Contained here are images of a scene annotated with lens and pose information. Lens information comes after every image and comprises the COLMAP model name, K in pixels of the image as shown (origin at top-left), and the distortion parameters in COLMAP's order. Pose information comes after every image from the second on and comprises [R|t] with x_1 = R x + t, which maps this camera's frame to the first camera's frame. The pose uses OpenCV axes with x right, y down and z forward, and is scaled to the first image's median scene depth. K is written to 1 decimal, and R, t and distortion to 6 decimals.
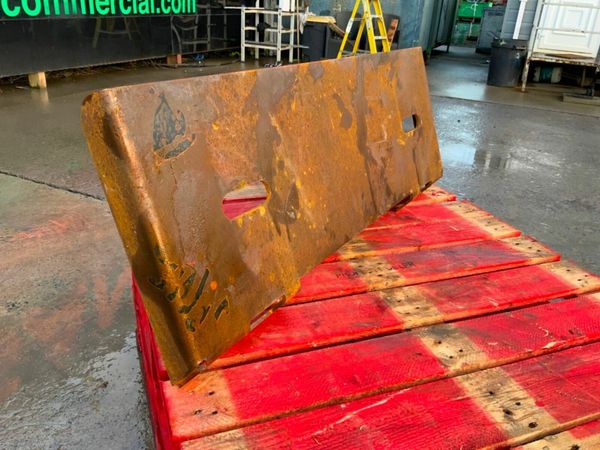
lens RADIAL K [[496.8, 0, 300.0], [0, 496.8, 225.0], [0, 0, 1]] dist [0.102143, -0.215301]
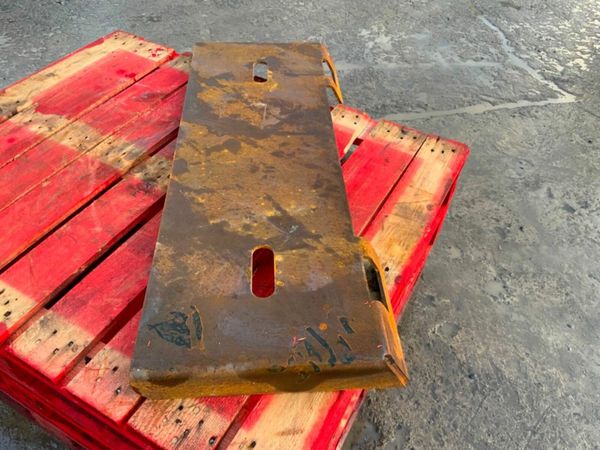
lens RADIAL K [[496.8, 0, 300.0], [0, 496.8, 225.0], [0, 0, 1]] dist [0.102143, -0.215301]
pose [[0.770311, -0.471143, 0.429705, -0.134683], [0.264003, 0.849036, 0.457647, -0.230918], [-0.580452, -0.239087, 0.778404, -0.007059]]
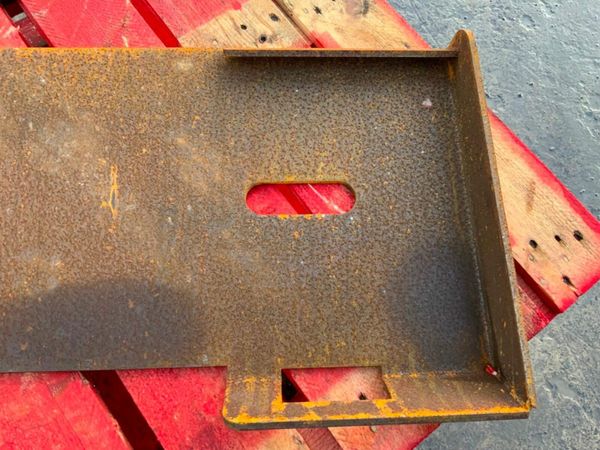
lens RADIAL K [[496.8, 0, 300.0], [0, 496.8, 225.0], [0, 0, 1]] dist [0.102143, -0.215301]
pose [[-0.269231, -0.933828, 0.235542, -0.067815], [0.335672, 0.138248, 0.931779, -0.249462], [-0.902685, 0.329928, 0.276239, 0.576876]]
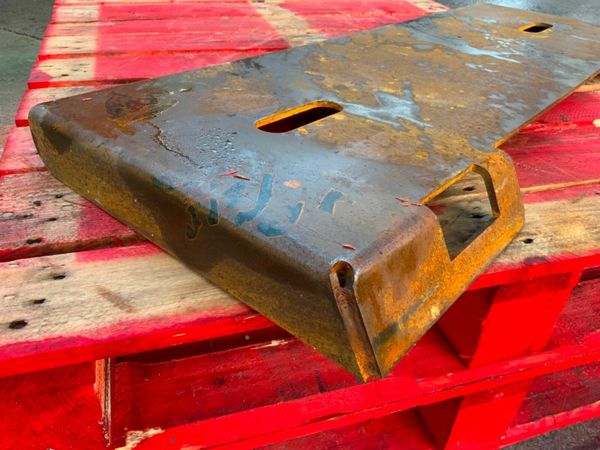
lens RADIAL K [[496.8, 0, 300.0], [0, 496.8, 225.0], [0, 0, 1]] dist [0.102143, -0.215301]
pose [[0.997237, 0.038961, -0.063248, 0.178881], [-0.027109, 0.983576, 0.178449, 0.223888], [0.069161, -0.176241, 0.981914, 0.149191]]
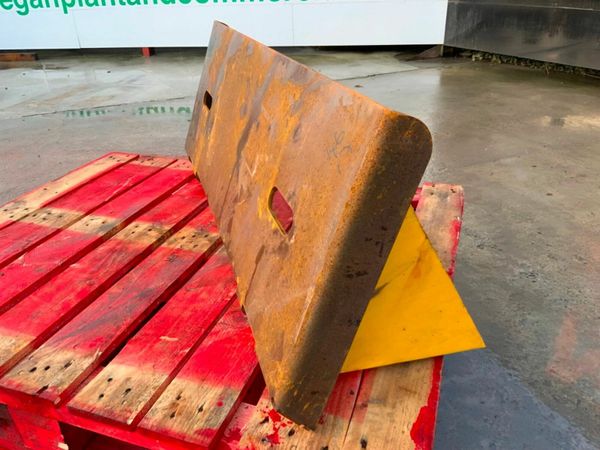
lens RADIAL K [[496.8, 0, 300.0], [0, 496.8, 225.0], [0, 0, 1]] dist [0.102143, -0.215301]
pose [[-0.651543, 0.306383, -0.693989, 0.763520], [-0.325650, 0.713279, 0.620632, -0.693913], [0.685159, 0.630367, -0.364959, 1.609565]]
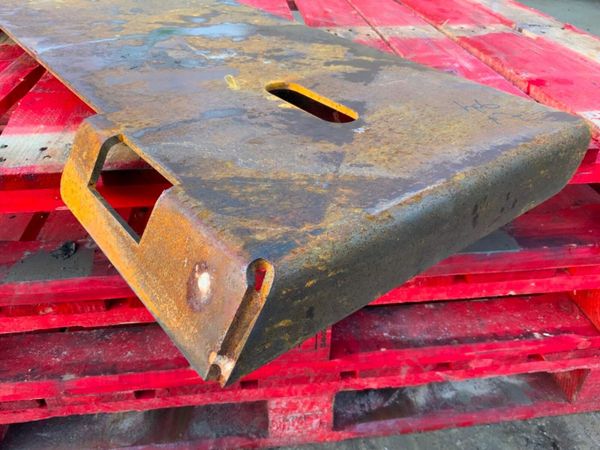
lens RADIAL K [[496.8, 0, 300.0], [0, 496.8, 225.0], [0, 0, 1]] dist [0.102143, -0.215301]
pose [[-0.257249, 0.498093, -0.828086, 1.015771], [-0.420616, 0.713778, 0.560003, -0.172141], [0.870003, 0.492366, 0.025887, 1.242162]]
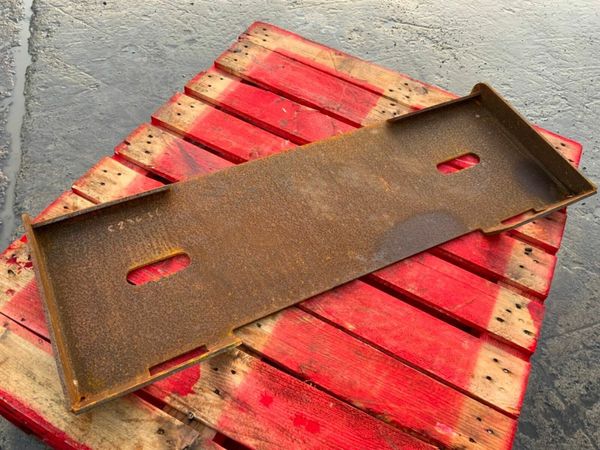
lens RADIAL K [[496.8, 0, 300.0], [0, 496.8, 225.0], [0, 0, 1]] dist [0.102143, -0.215301]
pose [[-0.645226, -0.675001, 0.357850, -0.191060], [0.195580, 0.306850, 0.931446, -0.866791], [-0.738533, 0.670982, -0.065971, 1.155529]]
